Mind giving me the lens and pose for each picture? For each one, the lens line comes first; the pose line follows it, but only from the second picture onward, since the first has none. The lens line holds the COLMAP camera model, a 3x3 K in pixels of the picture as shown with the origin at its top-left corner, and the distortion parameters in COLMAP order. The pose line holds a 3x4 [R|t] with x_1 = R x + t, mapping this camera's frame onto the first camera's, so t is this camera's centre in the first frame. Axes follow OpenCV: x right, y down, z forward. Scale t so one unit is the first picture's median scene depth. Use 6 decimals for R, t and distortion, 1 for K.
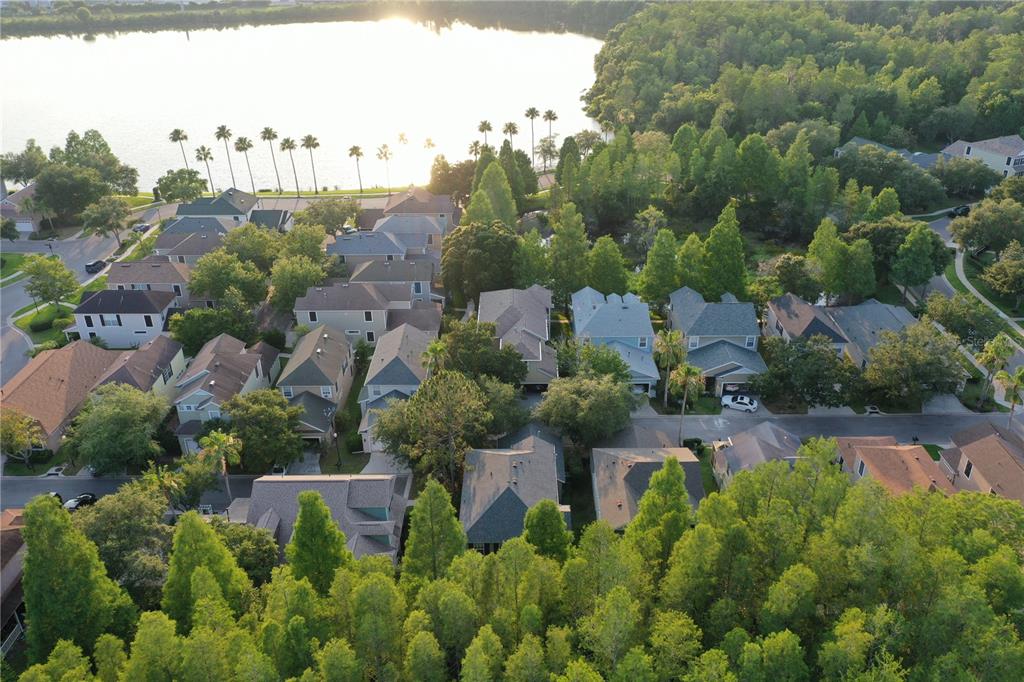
lens RADIAL K [[817.7, 0, 512.0], [0, 817.7, 341.0], [0, 0, 1]] dist [0.015466, 0.006736]
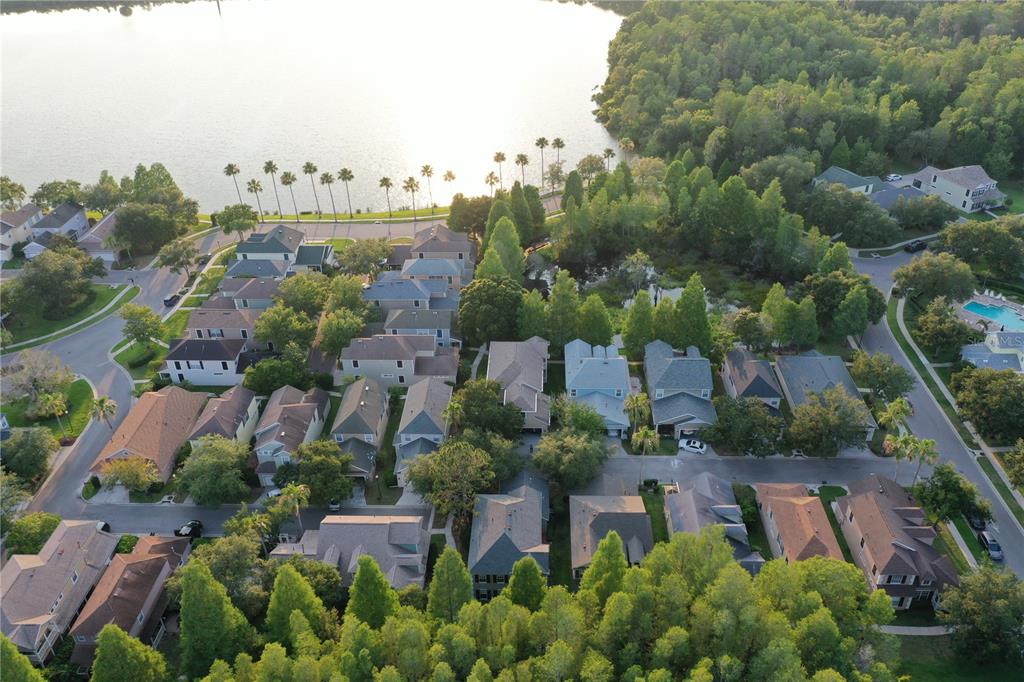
lens RADIAL K [[817.7, 0, 512.0], [0, 817.7, 341.0], [0, 0, 1]] dist [0.015466, 0.006736]
pose [[0.999568, 0.008979, -0.027998, 0.032426], [-0.006550, 0.996302, 0.085673, -0.192328], [0.028664, -0.085453, 0.995930, -0.254924]]
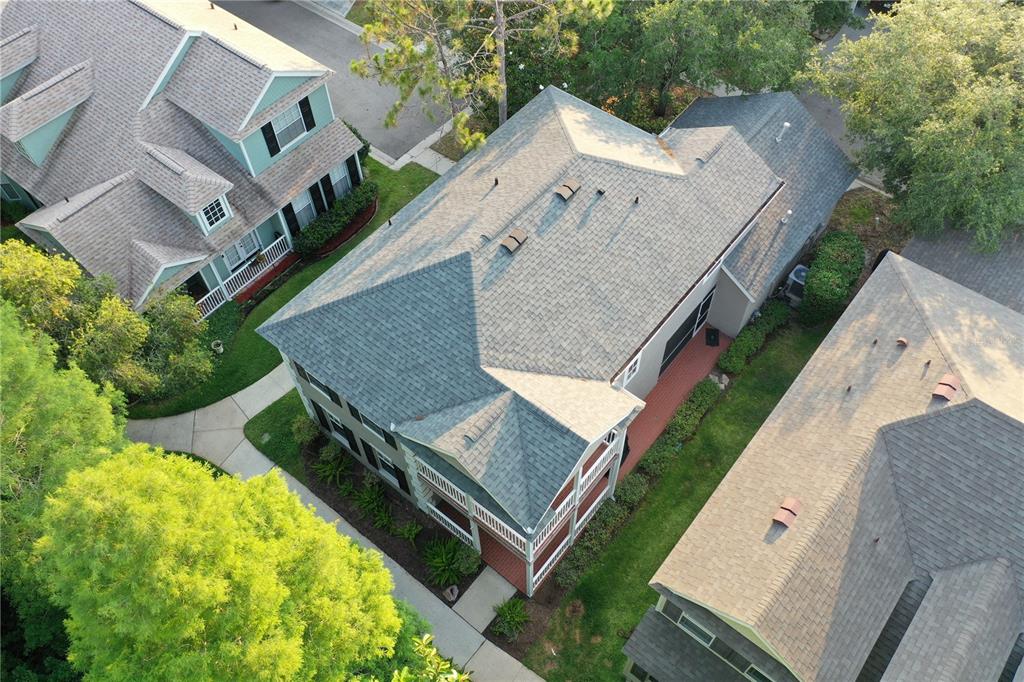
lens RADIAL K [[819.2, 0, 512.0], [0, 819.2, 341.0], [0, 0, 1]] dist [0.021358, 0.004243]
pose [[0.779465, 0.510232, -0.363453, 0.095793], [-0.281834, 0.803771, 0.523948, 0.033322], [0.559468, -0.305966, 0.770312, 0.565200]]
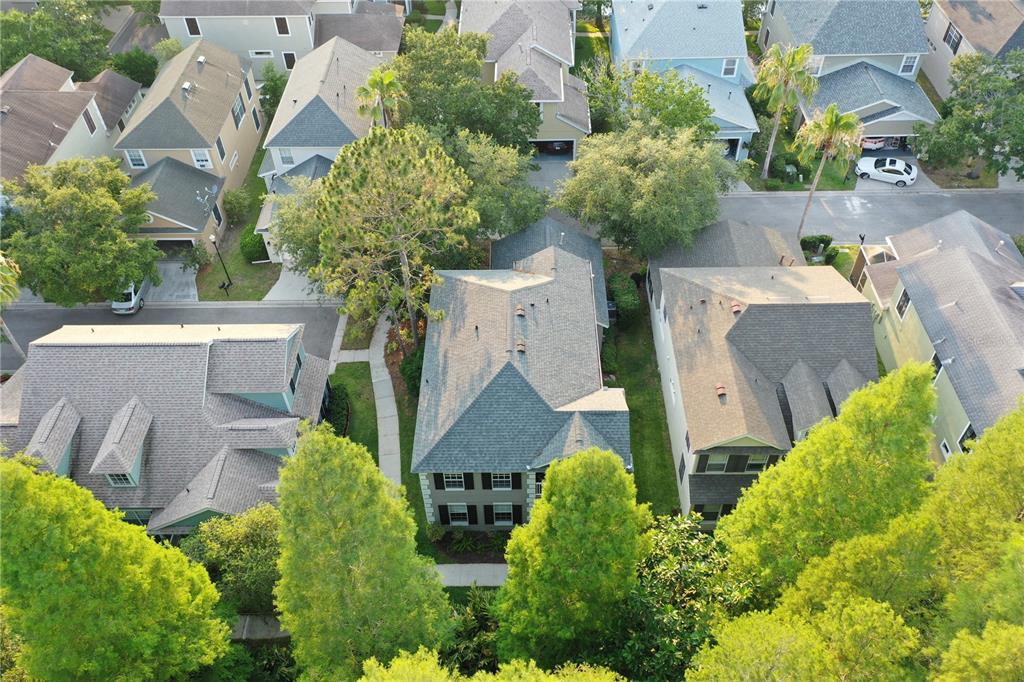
lens RADIAL K [[819.2, 0, 512.0], [0, 819.2, 341.0], [0, 0, 1]] dist [0.021358, 0.004243]
pose [[0.999970, -0.004642, -0.006223, 0.000870], [0.006362, 0.949362, 0.314119, 0.001679], [0.004450, -0.314149, 0.949363, 0.372947]]
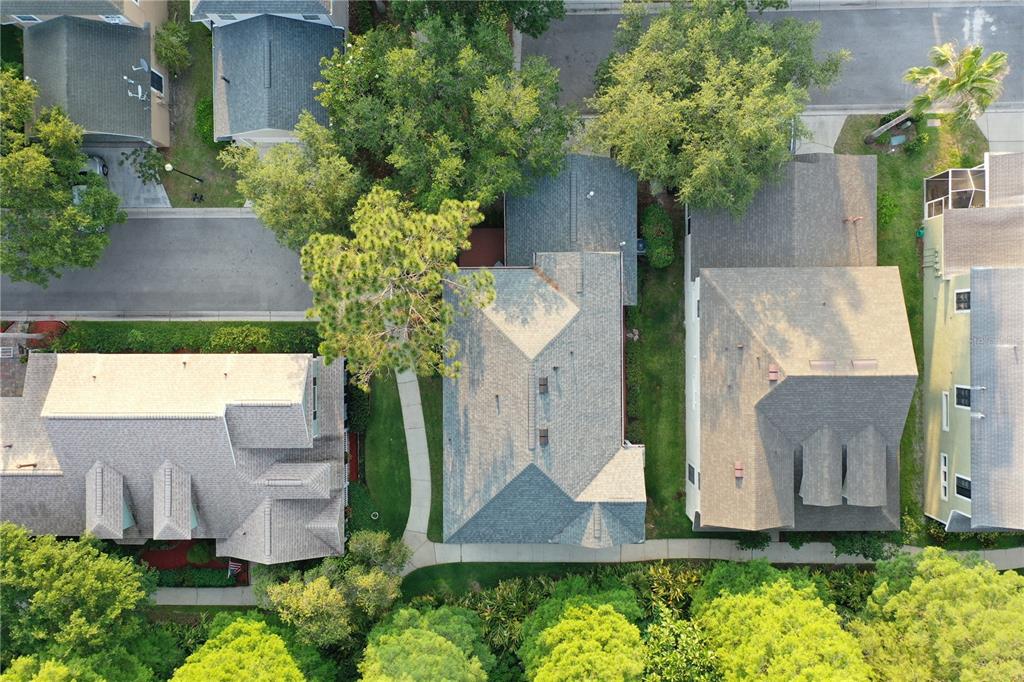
lens RADIAL K [[817.7, 0, 512.0], [0, 817.7, 341.0], [0, 0, 1]] dist [0.015466, 0.006736]
pose [[0.999827, -0.010225, -0.015510, -0.005751], [0.018473, 0.458969, 0.888260, -0.235022], [-0.001964, -0.888394, 0.459078, 0.606815]]
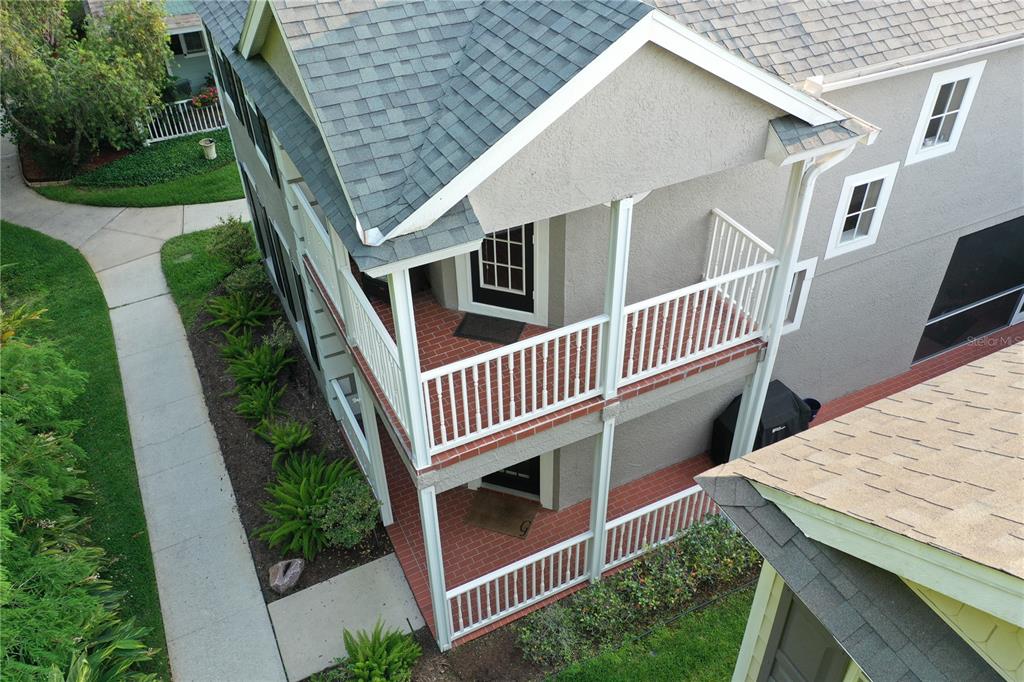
lens RADIAL K [[817.7, 0, 512.0], [0, 817.7, 341.0], [0, 0, 1]] dist [0.015466, 0.006736]
pose [[0.449346, 0.561412, -0.694913, 0.098812], [-0.404049, 0.821476, 0.402394, 0.149882], [0.796764, 0.099965, 0.595965, 0.678550]]
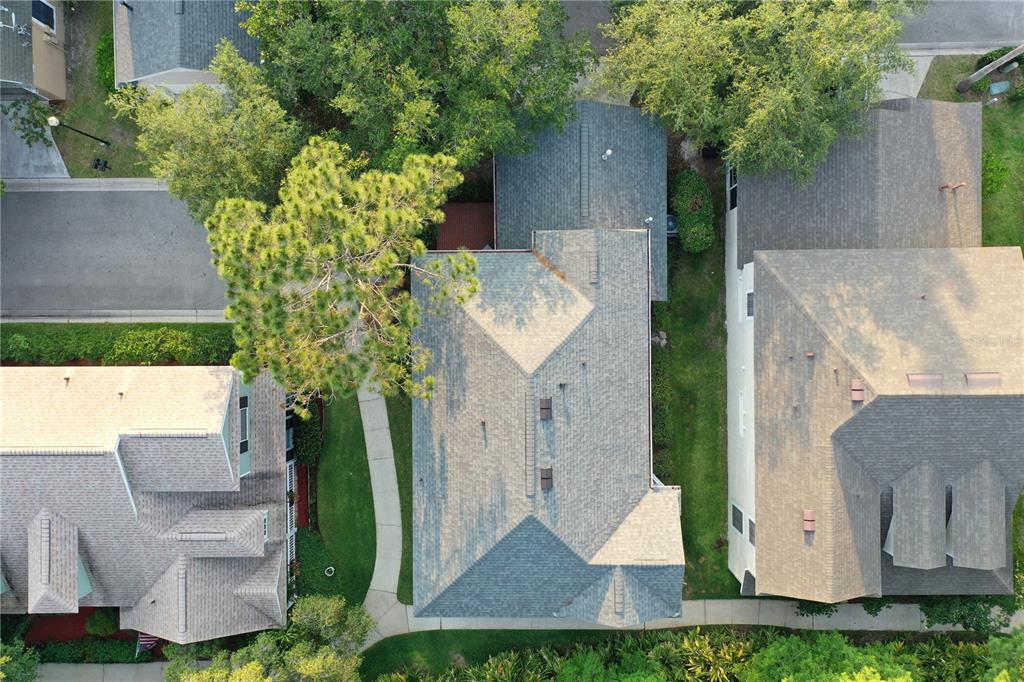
lens RADIAL K [[817.7, 0, 512.0], [0, 817.7, 341.0], [0, 0, 1]] dist [0.015466, 0.006736]
pose [[0.999819, -0.013287, -0.013588, -0.004786], [0.018167, 0.458329, 0.888597, -0.146765], [-0.005579, -0.888683, 0.458488, 0.655658]]
